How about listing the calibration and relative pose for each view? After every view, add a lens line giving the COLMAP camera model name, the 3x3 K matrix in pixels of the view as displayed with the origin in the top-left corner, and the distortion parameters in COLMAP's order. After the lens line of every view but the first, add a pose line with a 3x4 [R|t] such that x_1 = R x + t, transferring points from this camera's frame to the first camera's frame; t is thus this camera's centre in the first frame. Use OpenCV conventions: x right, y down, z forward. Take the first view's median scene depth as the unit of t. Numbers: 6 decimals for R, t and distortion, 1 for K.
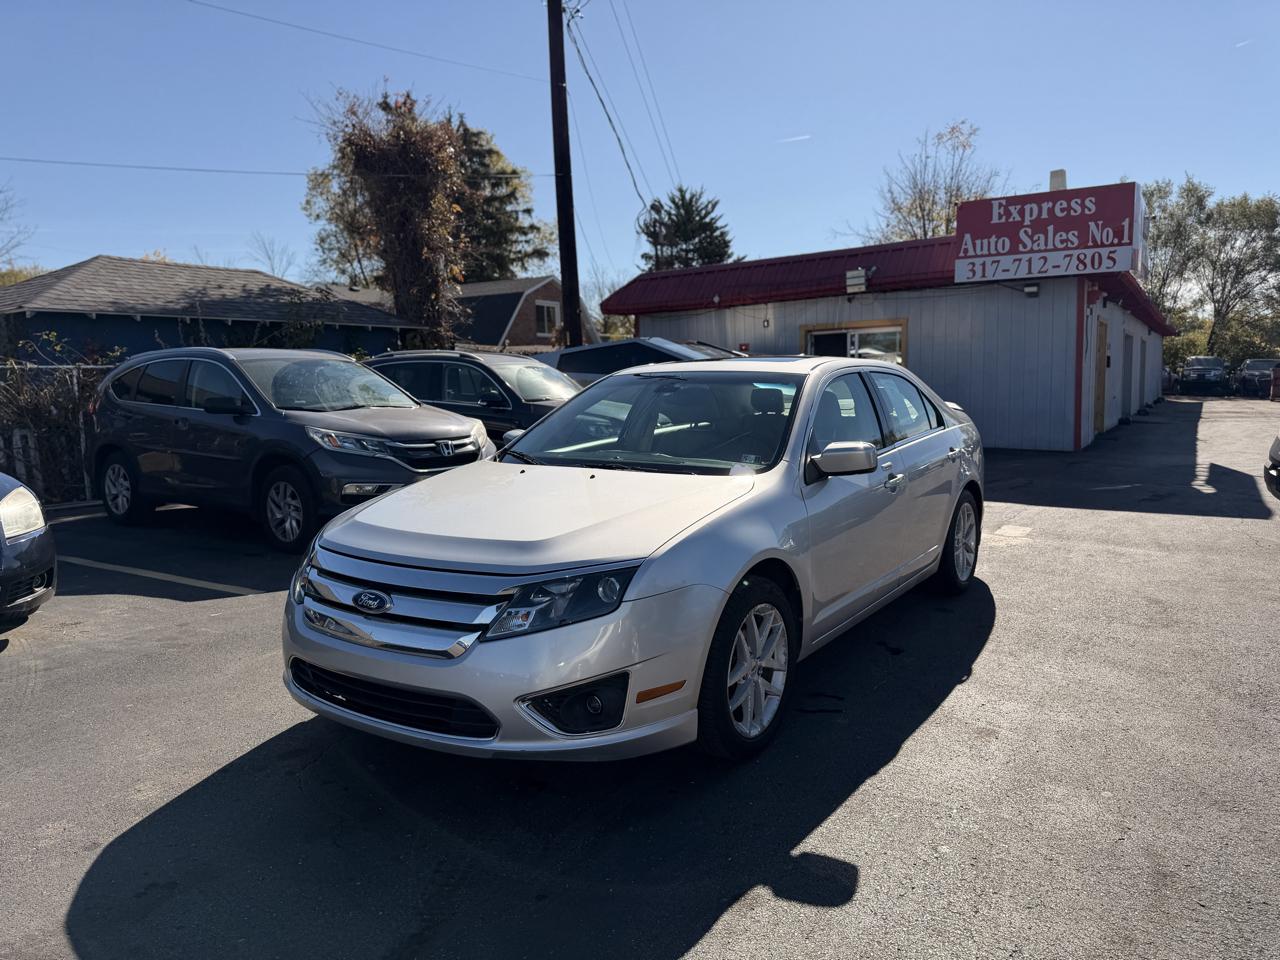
lens RADIAL K [[907.3, 0, 641.5], [0, 907.3, 483.7], [0, 0, 1]] dist [0.037693, -0.050333]
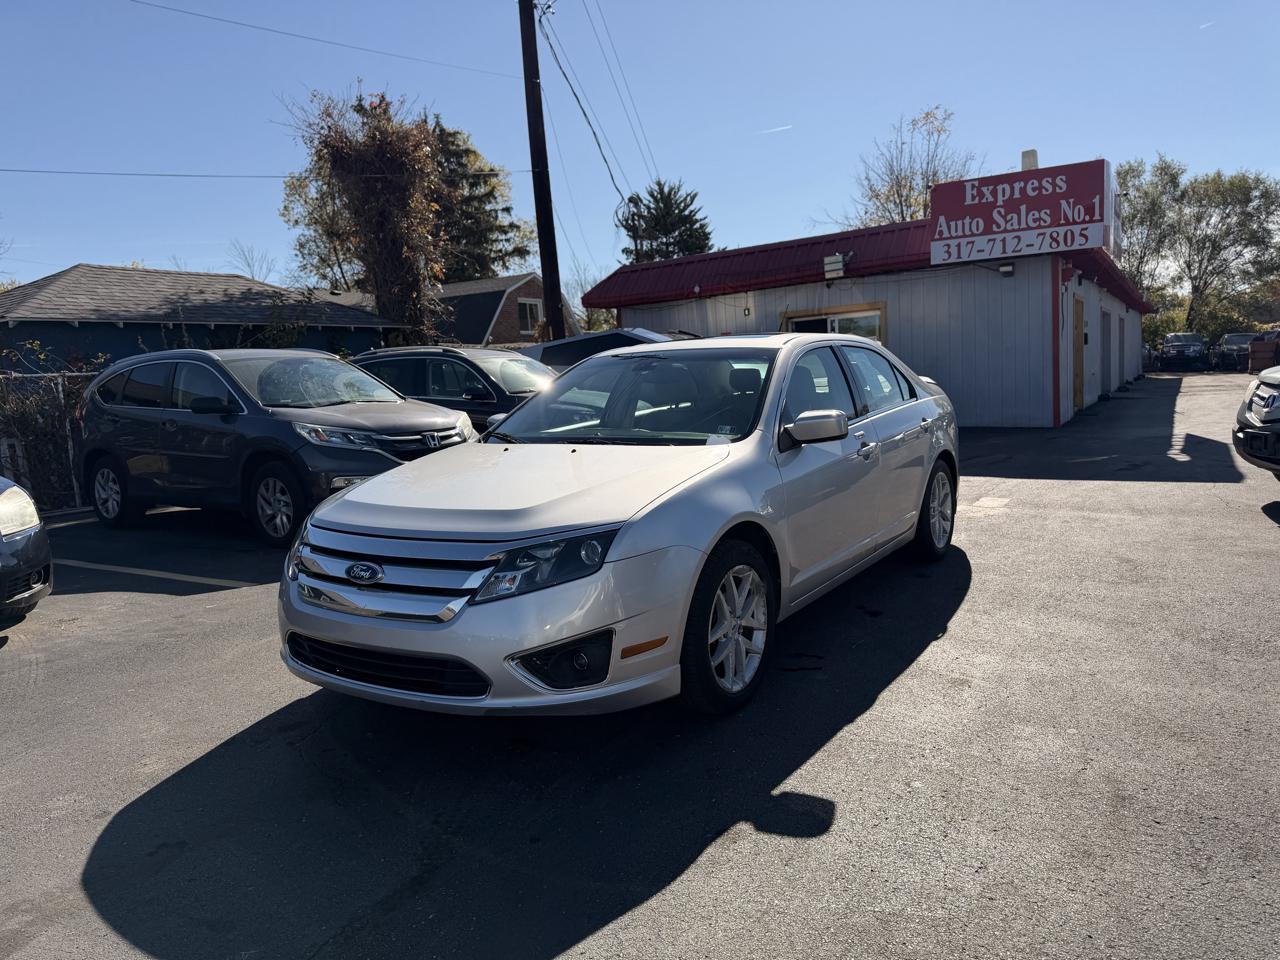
lens RADIAL K [[907.3, 0, 640.8], [0, 907.3, 484.1], [0, 0, 1]] dist [0.037693, -0.050333]
pose [[0.999351, -0.034349, 0.010828, 0.002663], [0.034300, 0.999401, 0.004688, 0.007392], [-0.010982, -0.004313, 0.999930, -0.009474]]
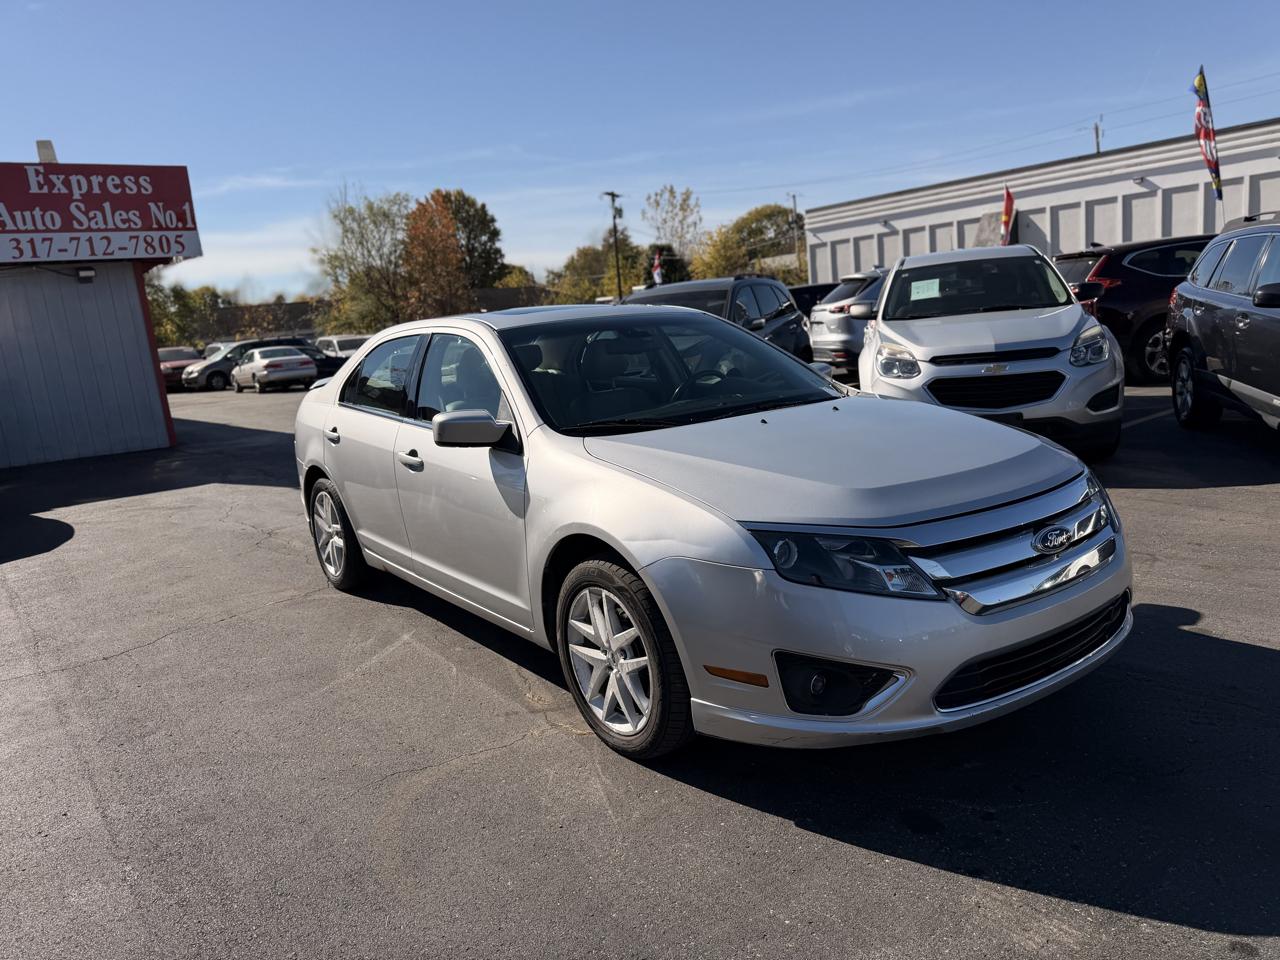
lens RADIAL K [[907.3, 0, 645.7], [0, 907.3, 487.8], [0, 0, 1]] dist [0.037693, -0.050333]
pose [[0.326668, -0.185550, 0.926747, -0.266043], [0.190207, 0.973385, 0.127841, -0.022691], [-0.925802, 0.134512, 0.353266, 0.227513]]
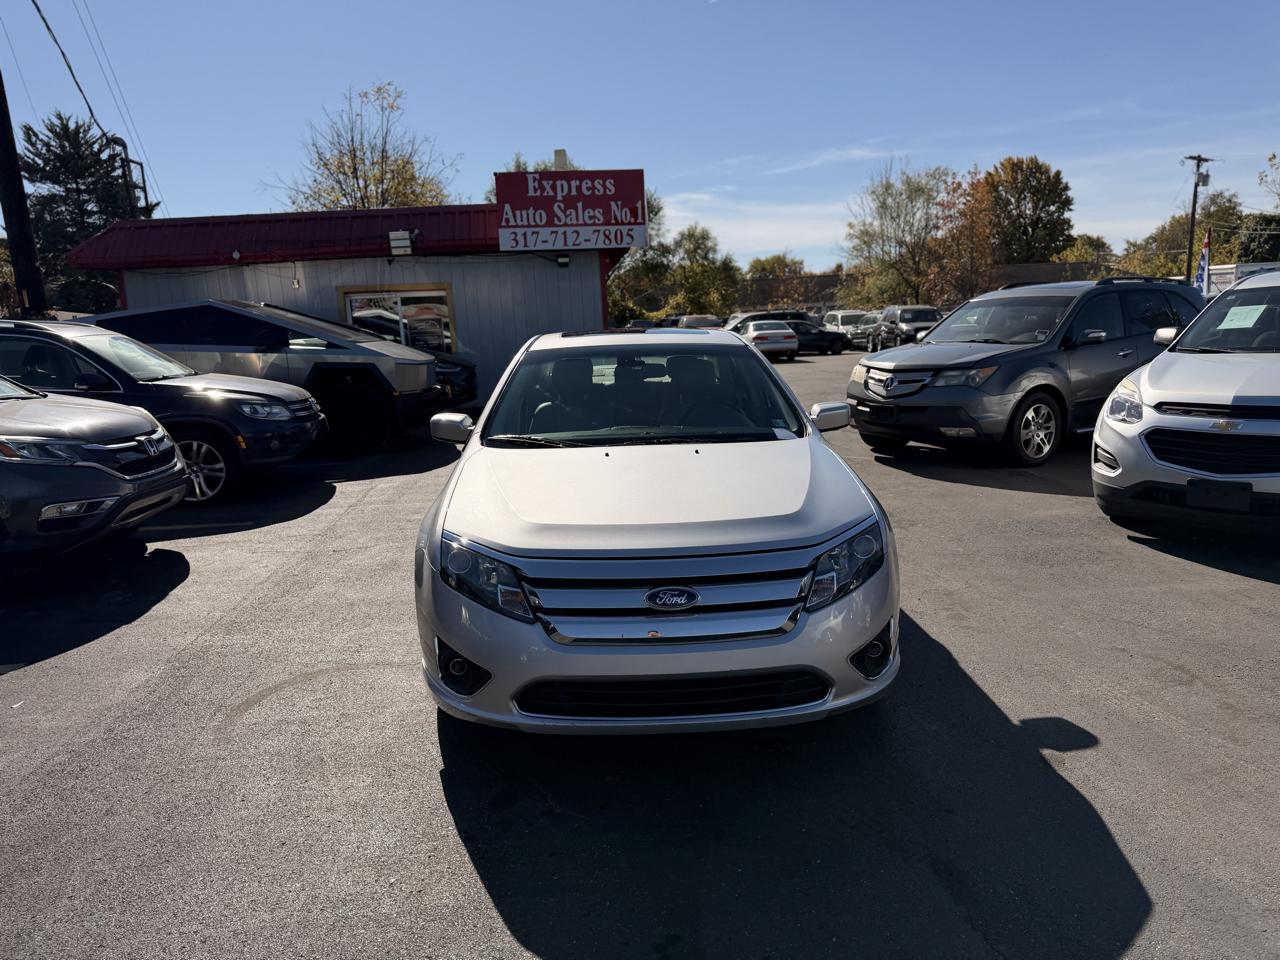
lens RADIAL K [[907.3, 0, 643.2], [0, 907.3, 486.4], [0, 0, 1]] dist [0.037693, -0.050333]
pose [[0.798744, -0.116541, 0.590276, -0.189162], [0.089609, 0.993162, 0.074829, -0.013470], [-0.594960, -0.006875, 0.803726, 0.055033]]
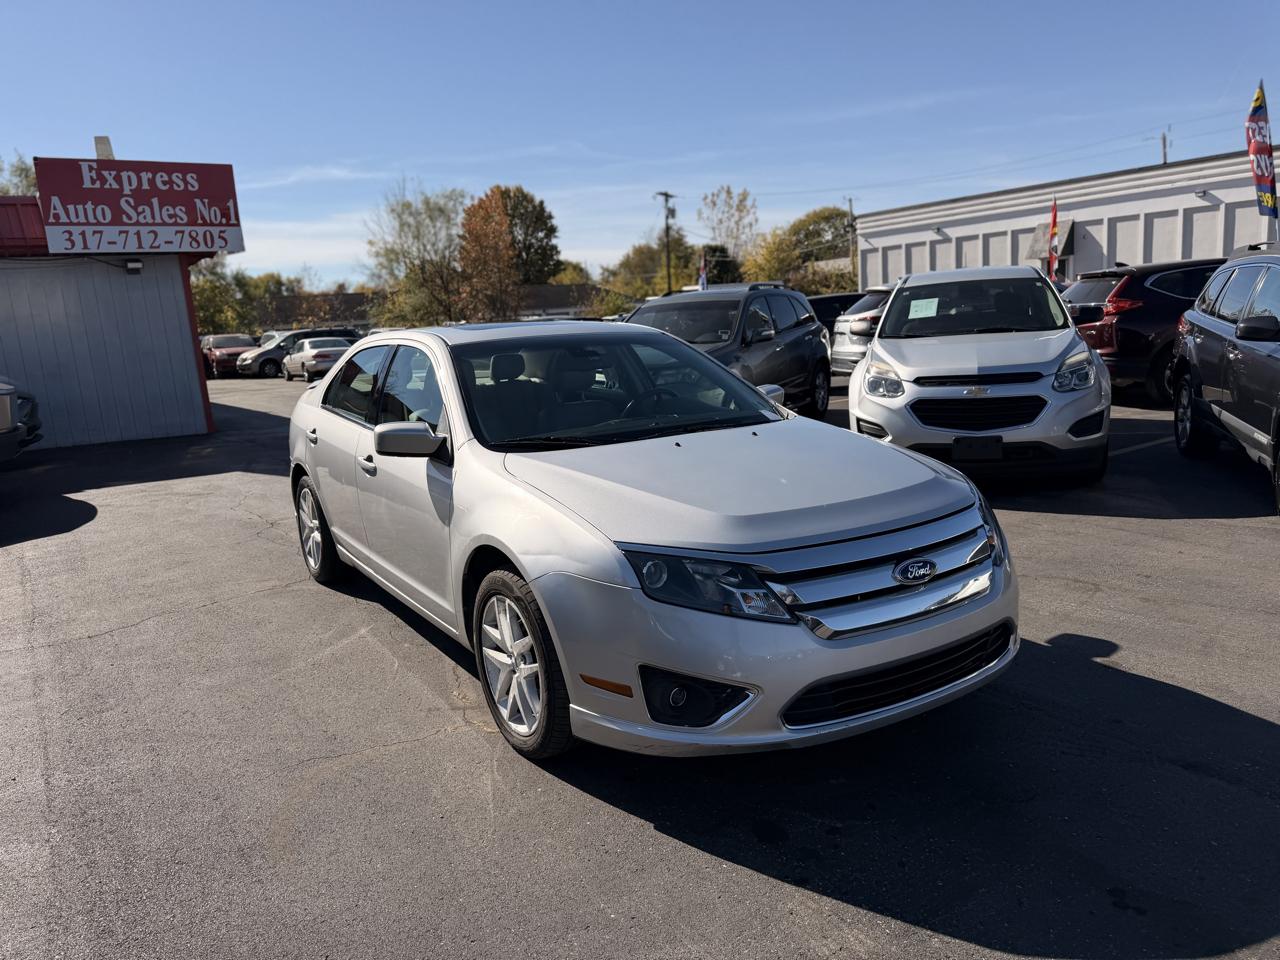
lens RADIAL K [[907.3, 0, 645.8], [0, 907.3, 486.5], [0, 0, 1]] dist [0.037693, -0.050333]
pose [[0.382913, -0.171699, 0.907688, -0.264885], [0.157849, 0.980286, 0.118842, -0.023041], [-0.910199, 0.097771, 0.402467, 0.189490]]
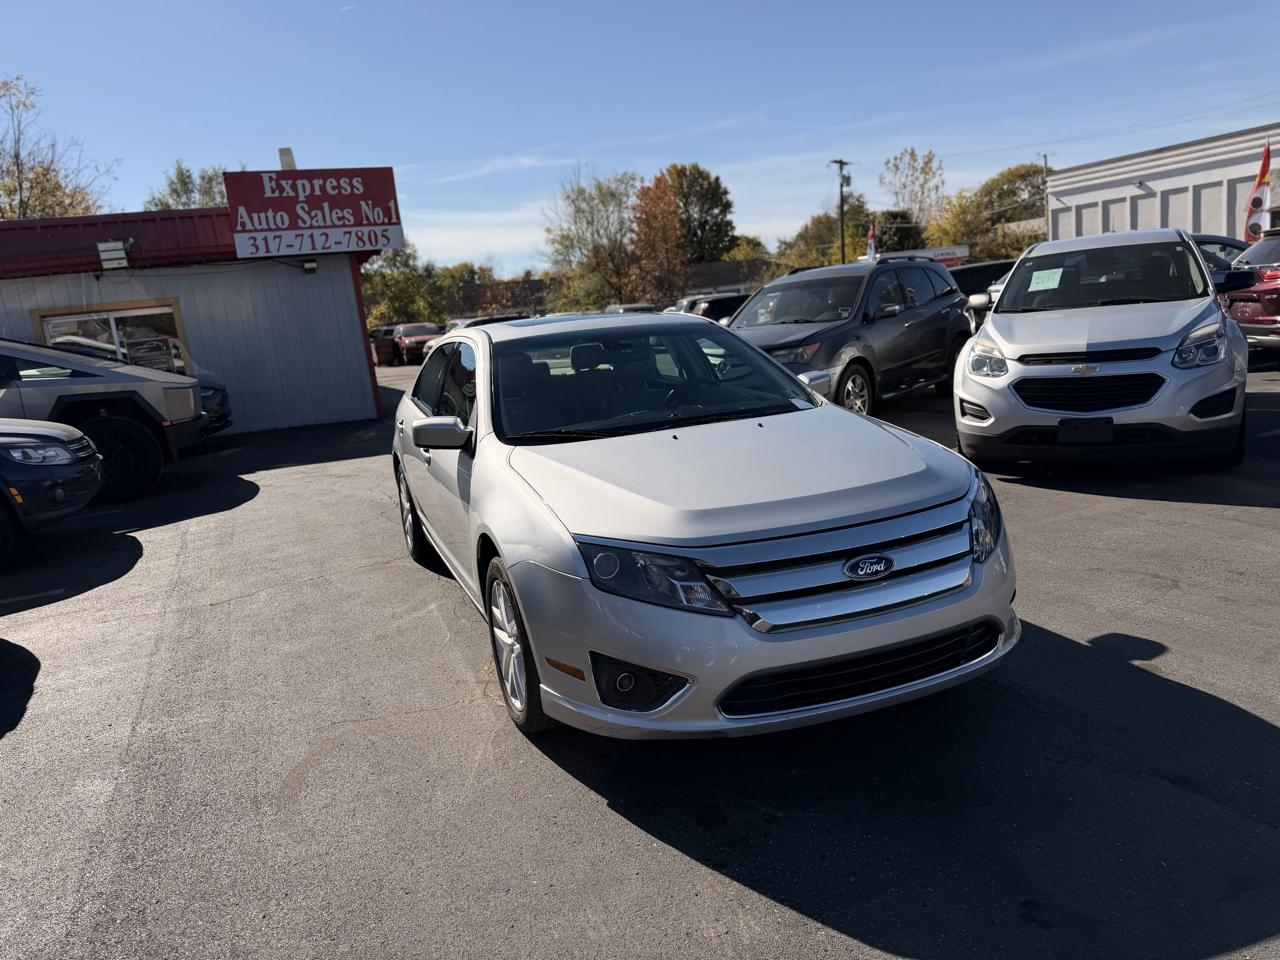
lens RADIAL K [[907.3, 0, 645.9], [0, 907.3, 488.3], [0, 0, 1]] dist [0.037693, -0.050333]
pose [[0.553035, -0.193788, 0.810308, -0.248004], [0.178236, 0.977576, 0.112145, -0.019402], [-0.813870, 0.082406, 0.575174, 0.142316]]
